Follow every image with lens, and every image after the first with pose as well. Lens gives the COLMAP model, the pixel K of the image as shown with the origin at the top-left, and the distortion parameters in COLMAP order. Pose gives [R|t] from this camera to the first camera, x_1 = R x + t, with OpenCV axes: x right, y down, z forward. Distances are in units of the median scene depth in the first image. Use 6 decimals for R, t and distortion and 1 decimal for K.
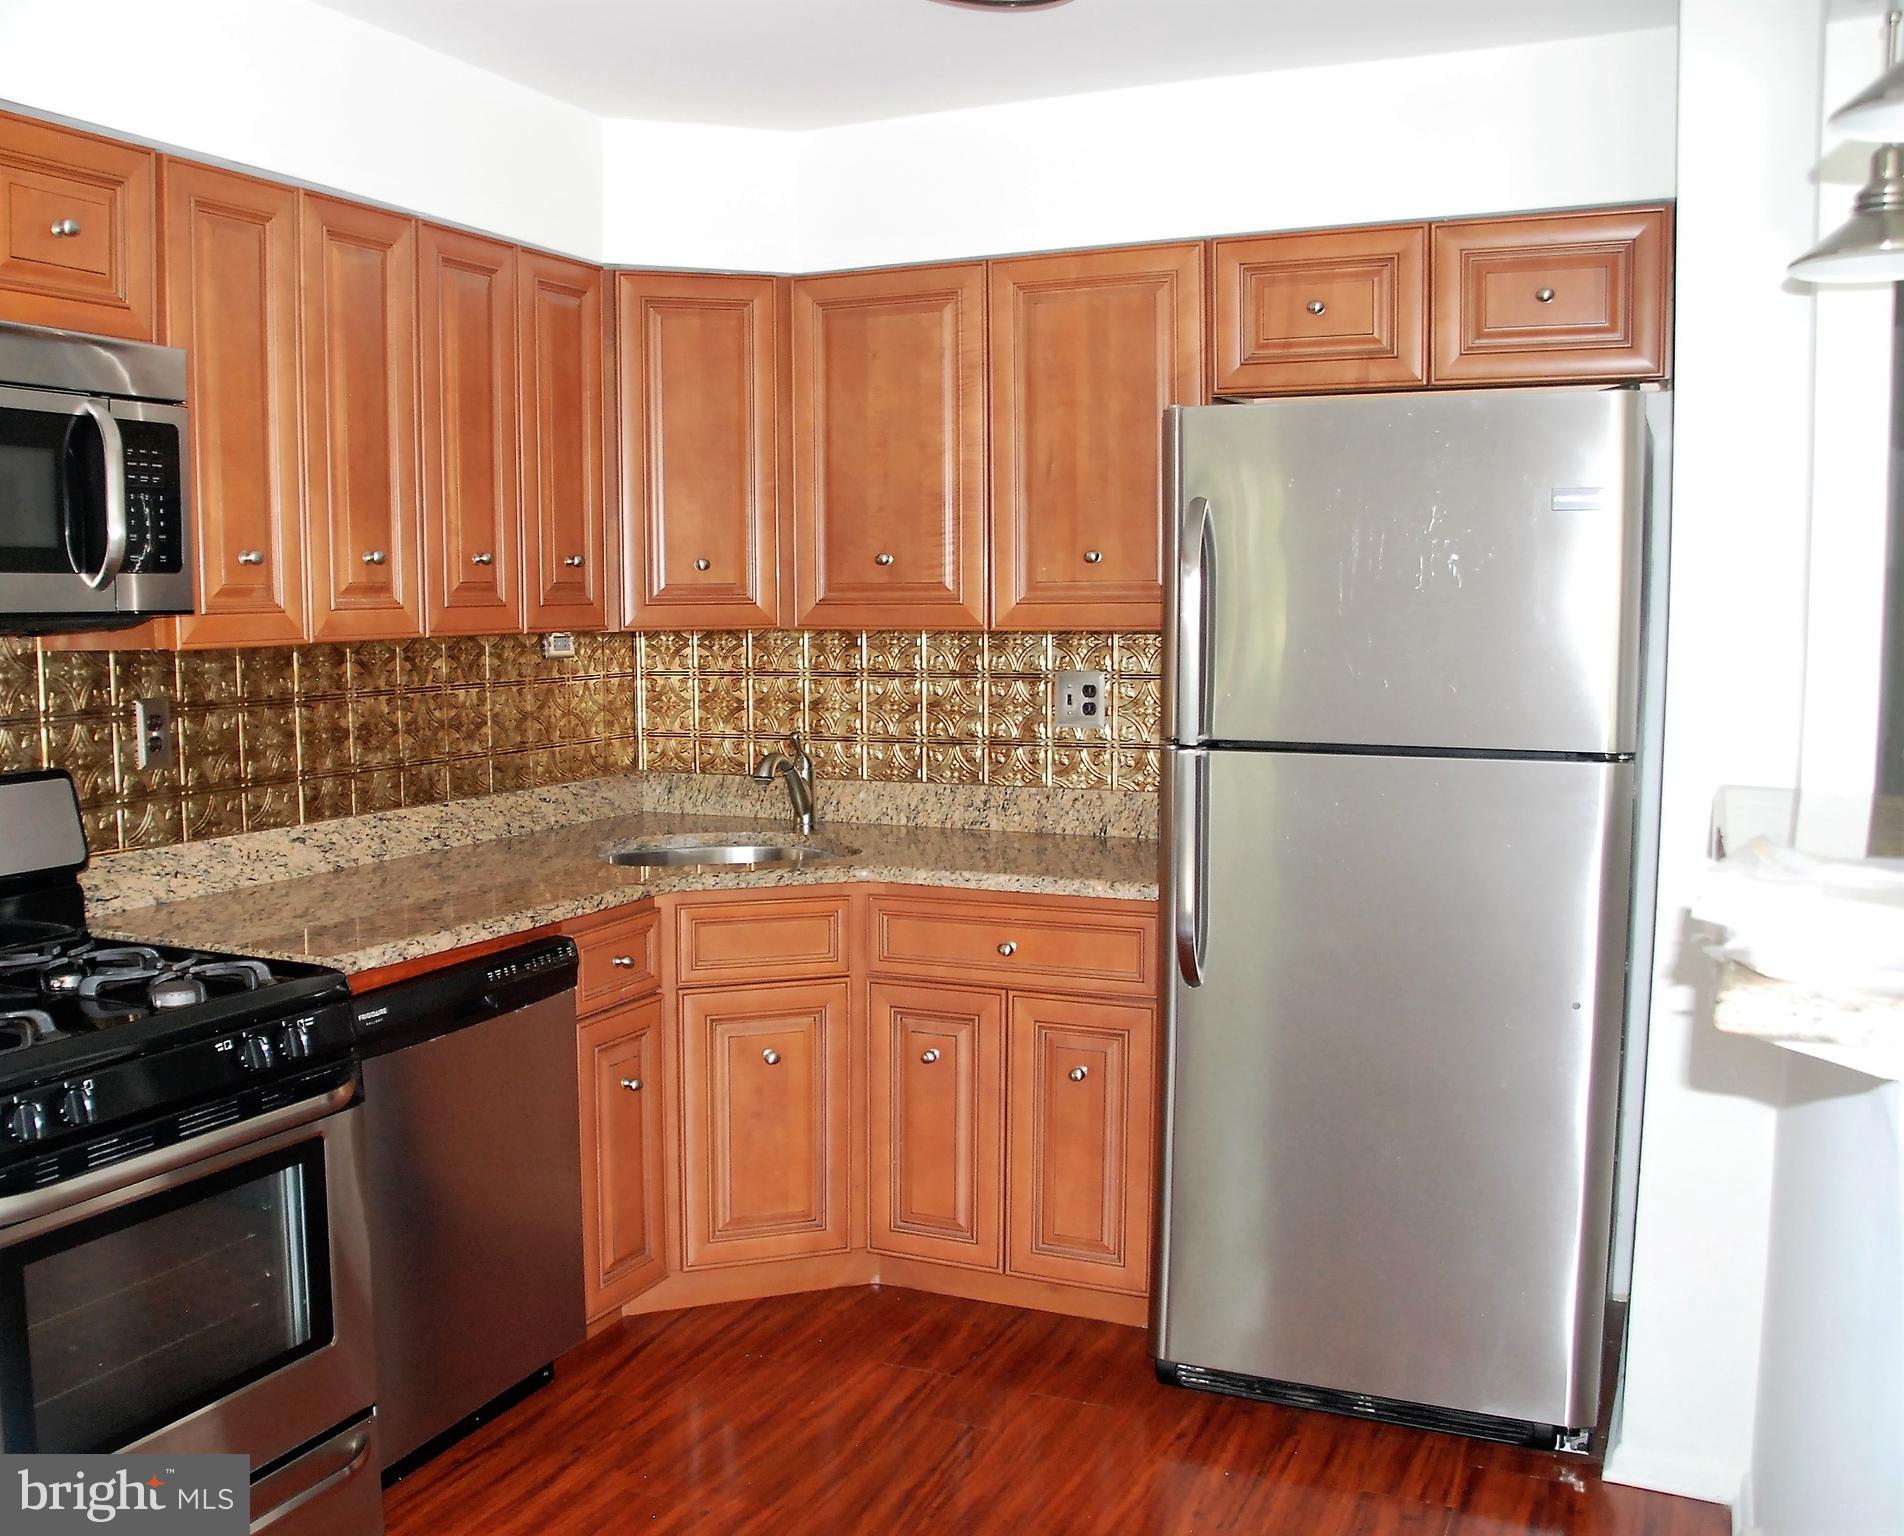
lens RADIAL K [[1788.4, 0, 777.9], [0, 1788.4, 789.5], [0, 0, 1]] dist [-0.143545, 0.000000]
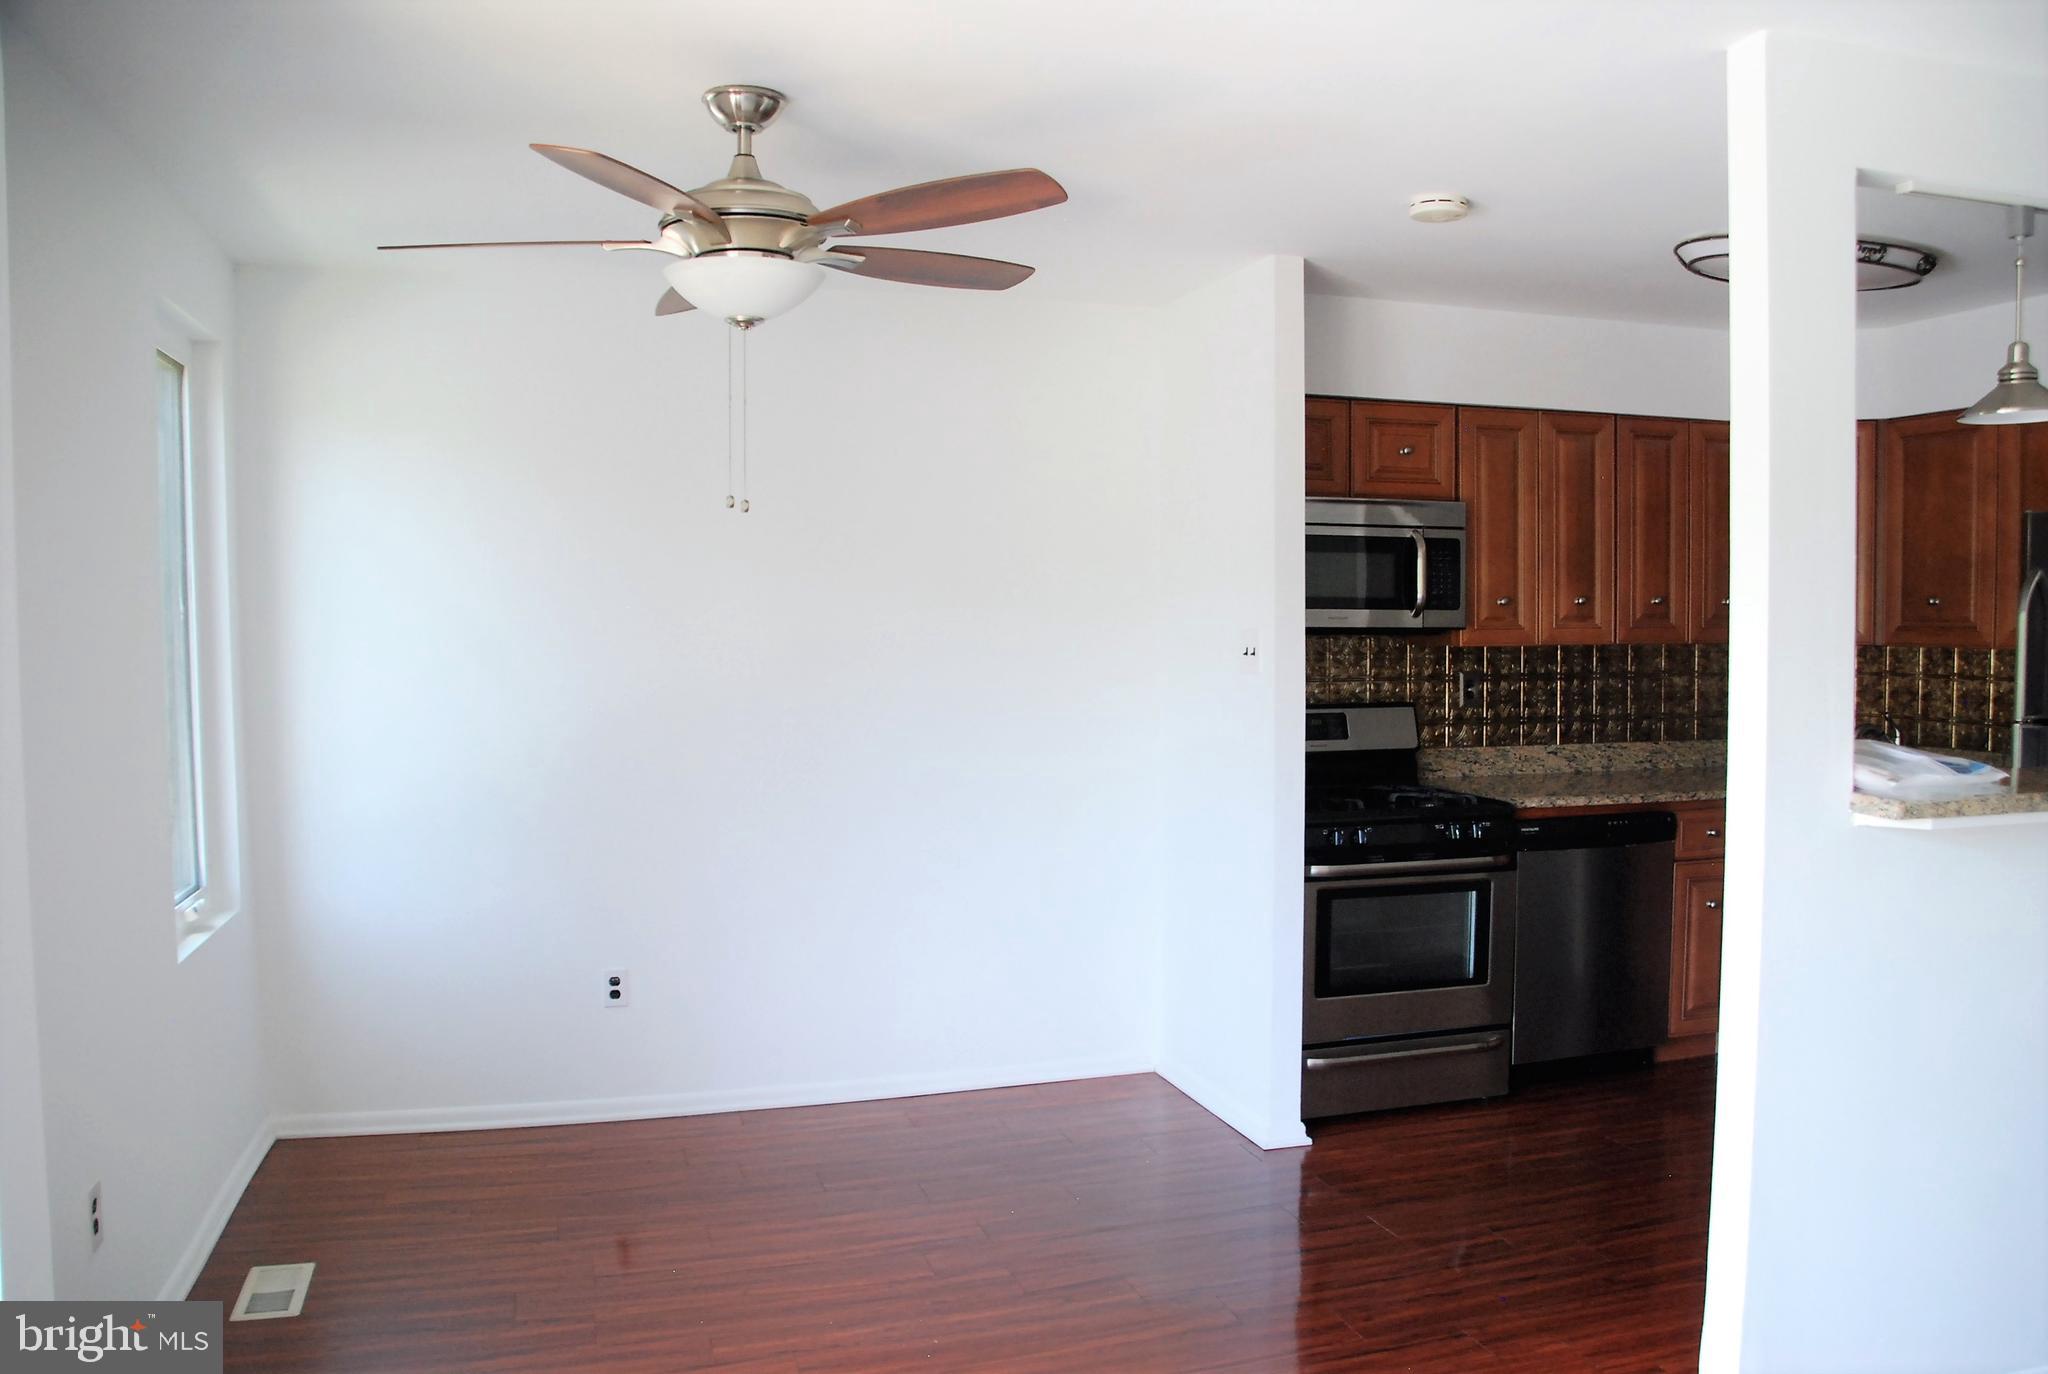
lens RADIAL K [[1604.7, 0, 1040.2], [0, 1604.7, 712.0], [0, 0, 1]] dist [-0.168648, 0.103278]
pose [[0.709903, 0.048571, -0.702623, 0.486560], [-0.075749, 0.997098, -0.007606, 0.038231], [0.700214, 0.058622, 0.711522, -0.520611]]
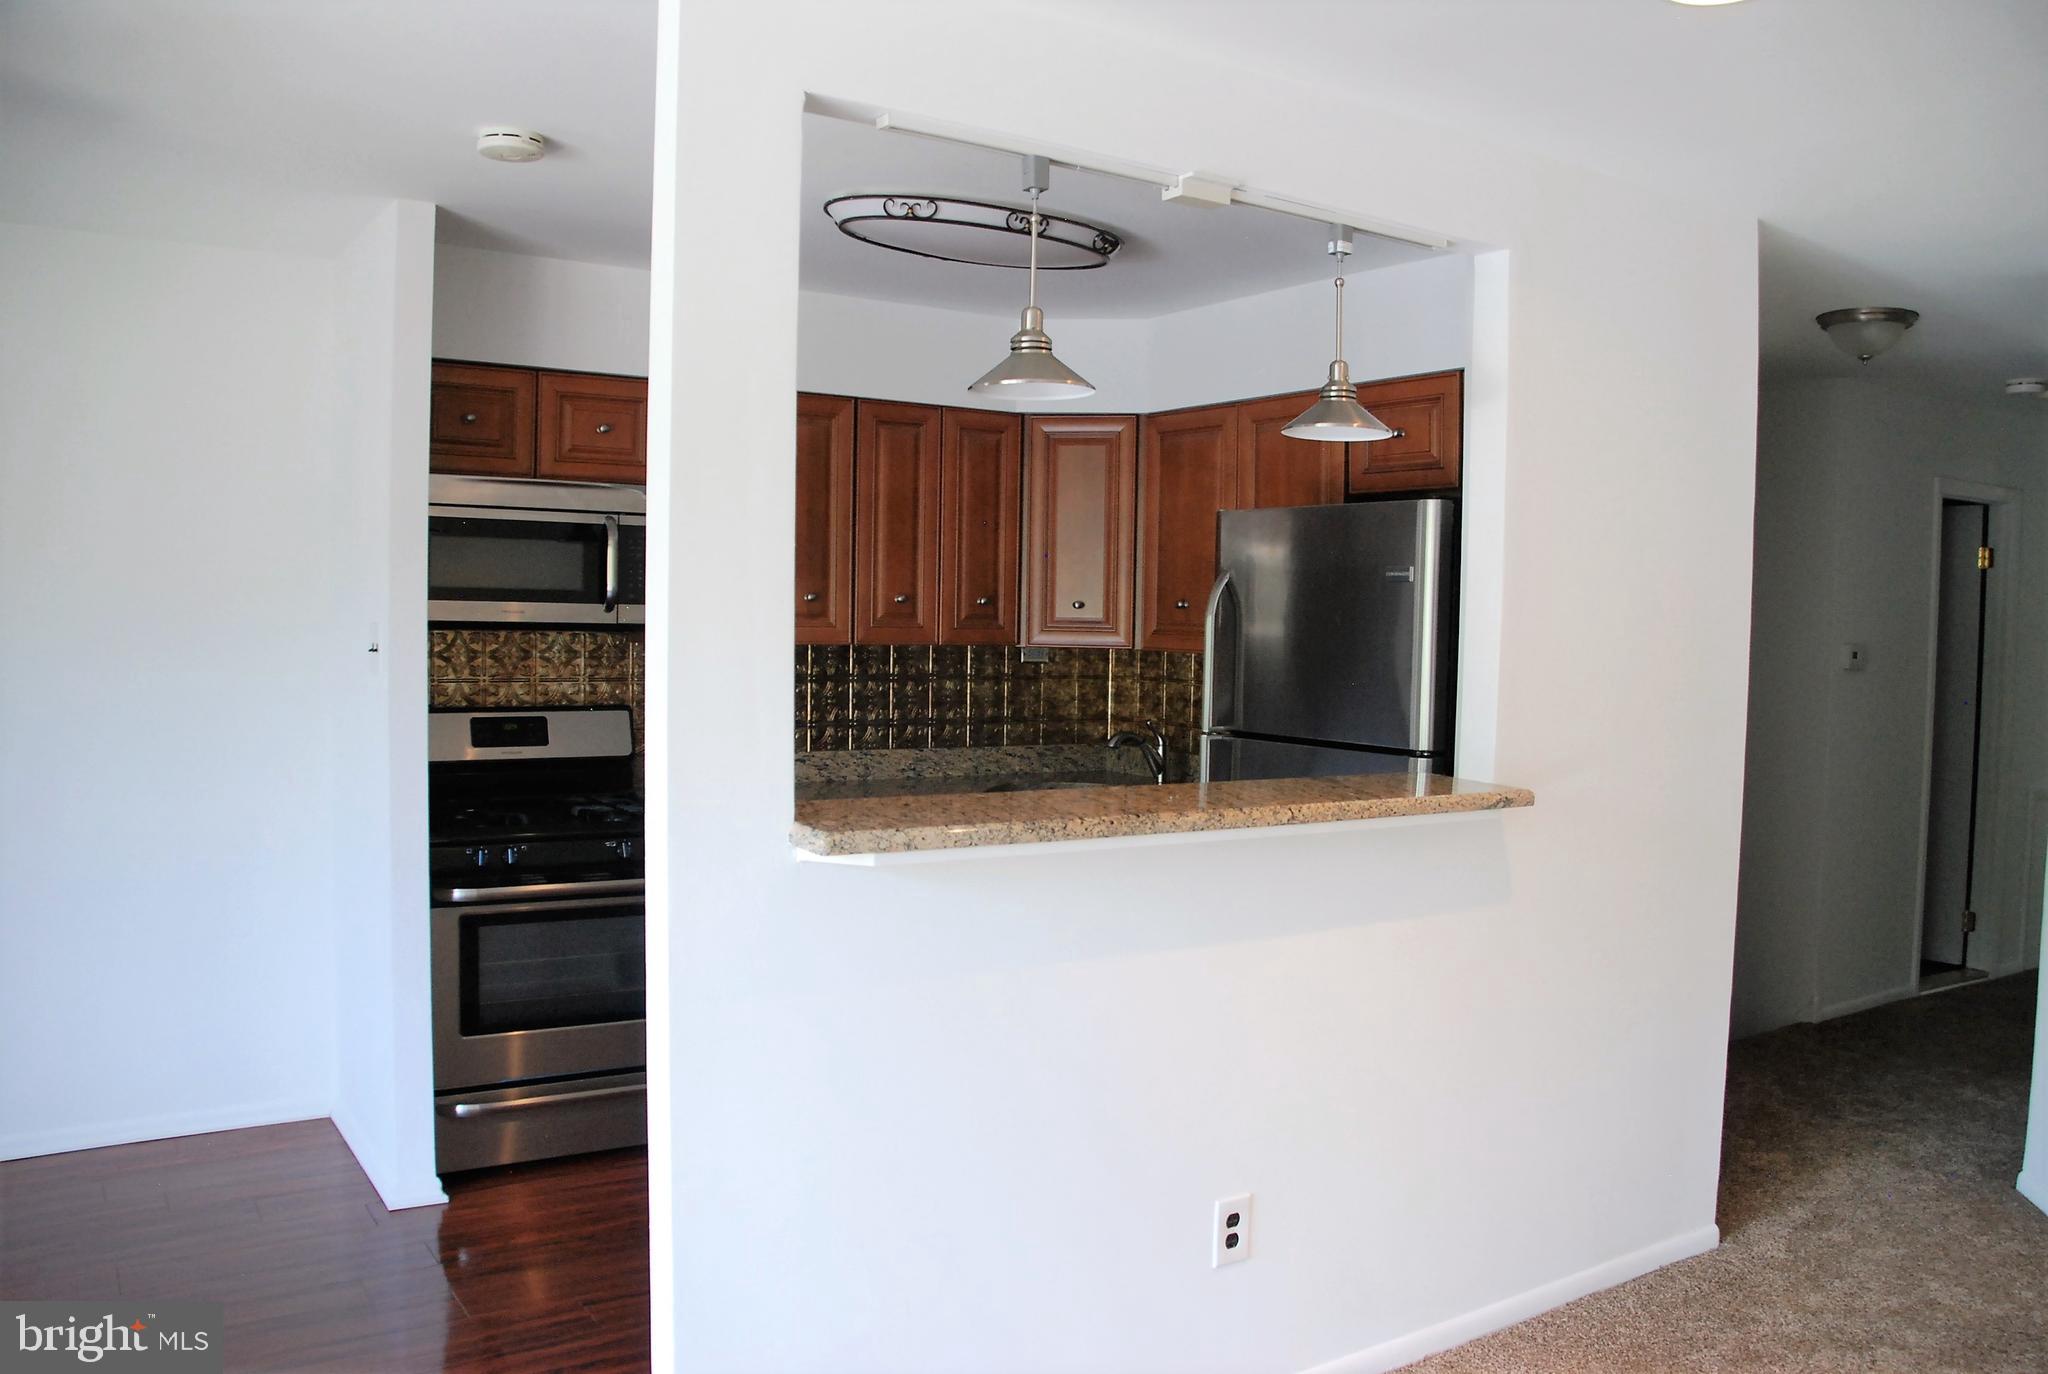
lens RADIAL K [[1604.7, 0, 1038.3], [0, 1604.7, 701.4], [0, 0, 1]] dist [-0.168648, 0.103278]
pose [[0.877230, 0.052795, -0.477159, 0.647173], [-0.078456, 0.996338, -0.033997, 0.006091], [0.473617, 0.067259, 0.878159, -0.237906]]
